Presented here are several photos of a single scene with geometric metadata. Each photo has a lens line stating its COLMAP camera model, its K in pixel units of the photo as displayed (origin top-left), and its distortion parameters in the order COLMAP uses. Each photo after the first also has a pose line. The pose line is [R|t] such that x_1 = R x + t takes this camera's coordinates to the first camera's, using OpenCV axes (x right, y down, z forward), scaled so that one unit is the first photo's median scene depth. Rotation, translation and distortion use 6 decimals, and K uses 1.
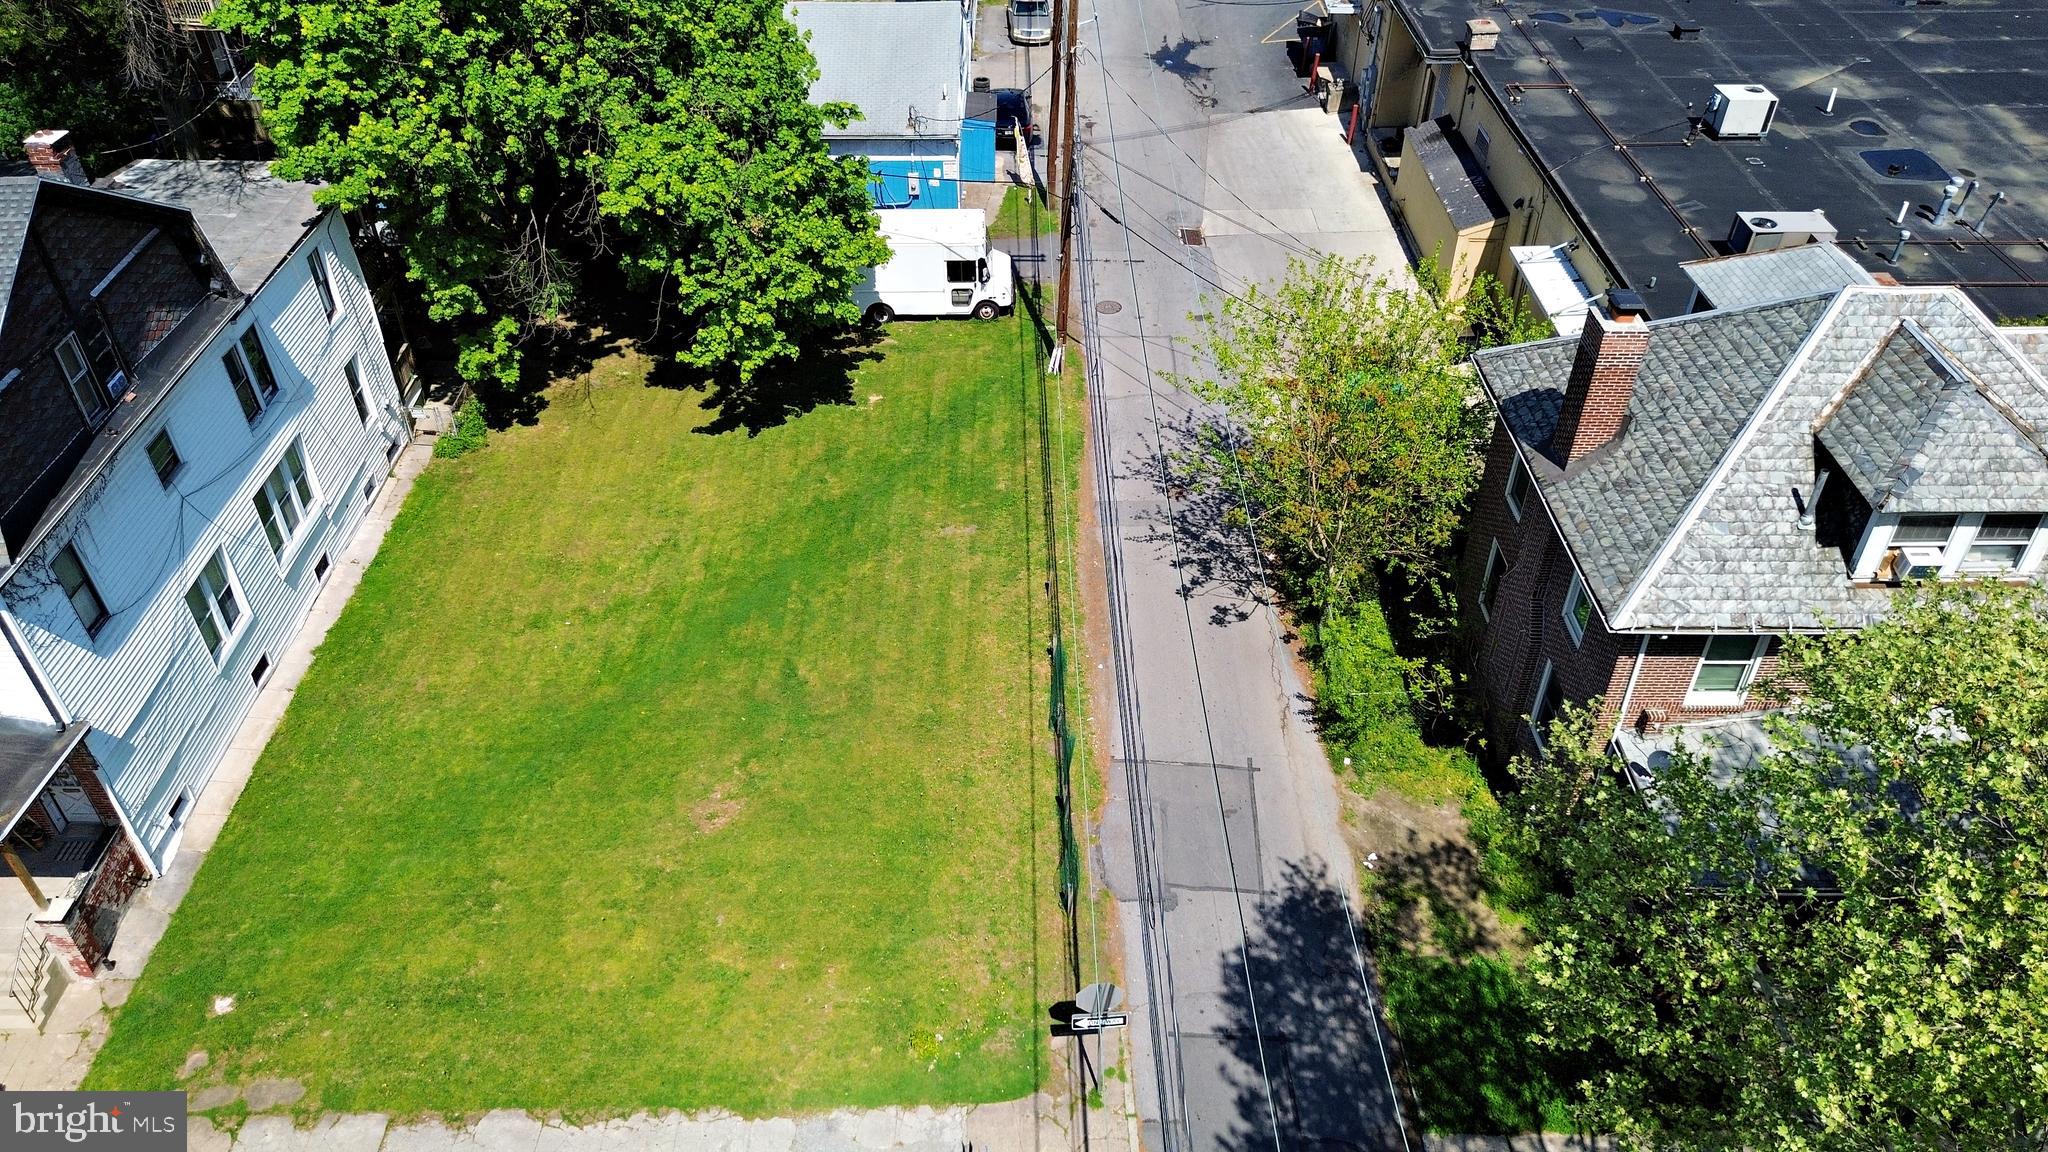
lens RADIAL K [[1451.7, 0, 1023.8], [0, 1451.7, 569.6], [0, 0, 1]] dist [0.062718, -0.060413]
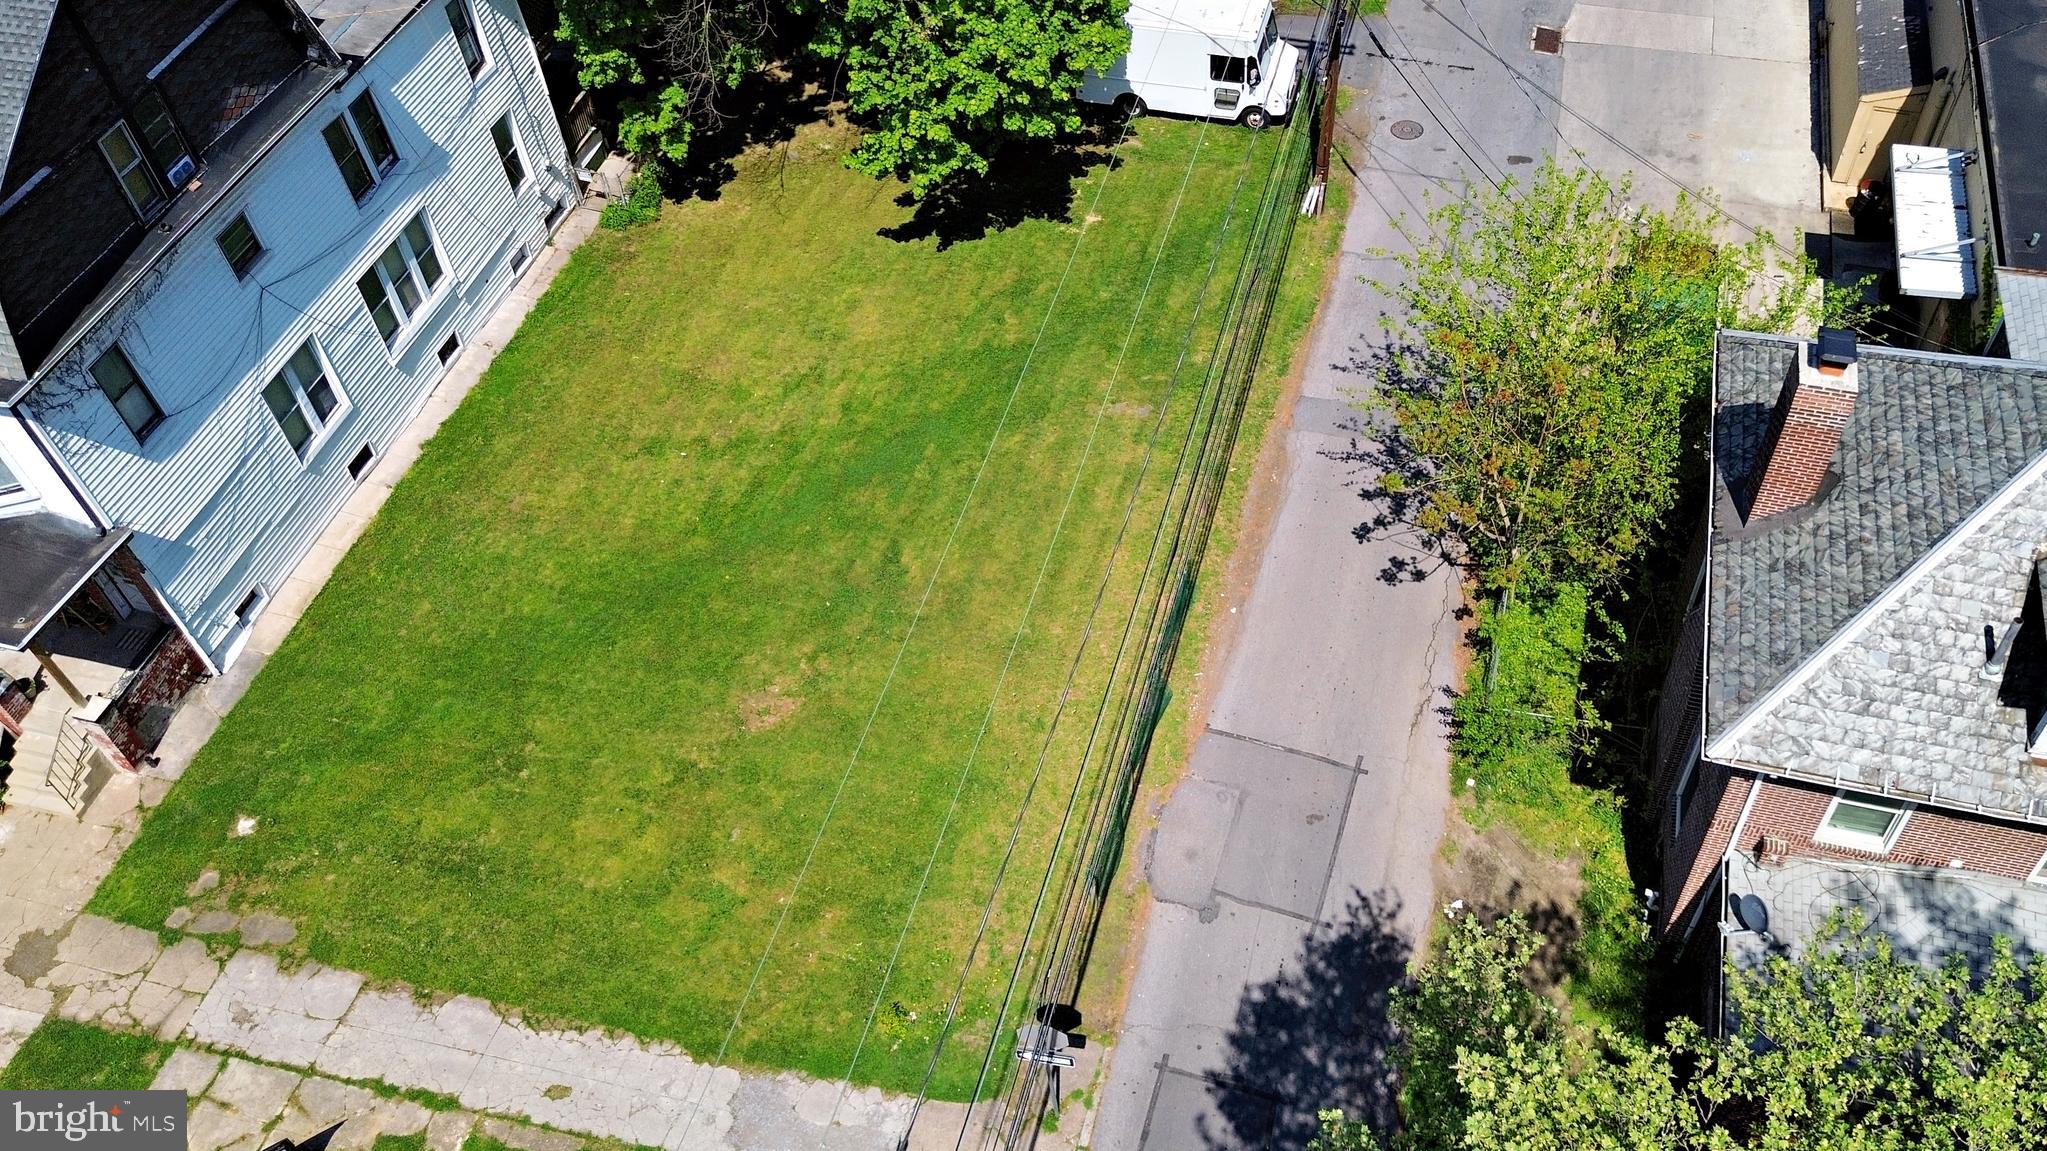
lens RADIAL K [[1660.7, 0, 1170.8], [0, 1660.7, 572.6], [0, 0, 1]] dist [0.061241, -0.056807]
pose [[0.971294, 0.174100, -0.162099, 0.187034], [-0.141519, 0.970636, 0.194519, -0.154112], [0.191205, -0.165995, 0.967412, 0.037383]]
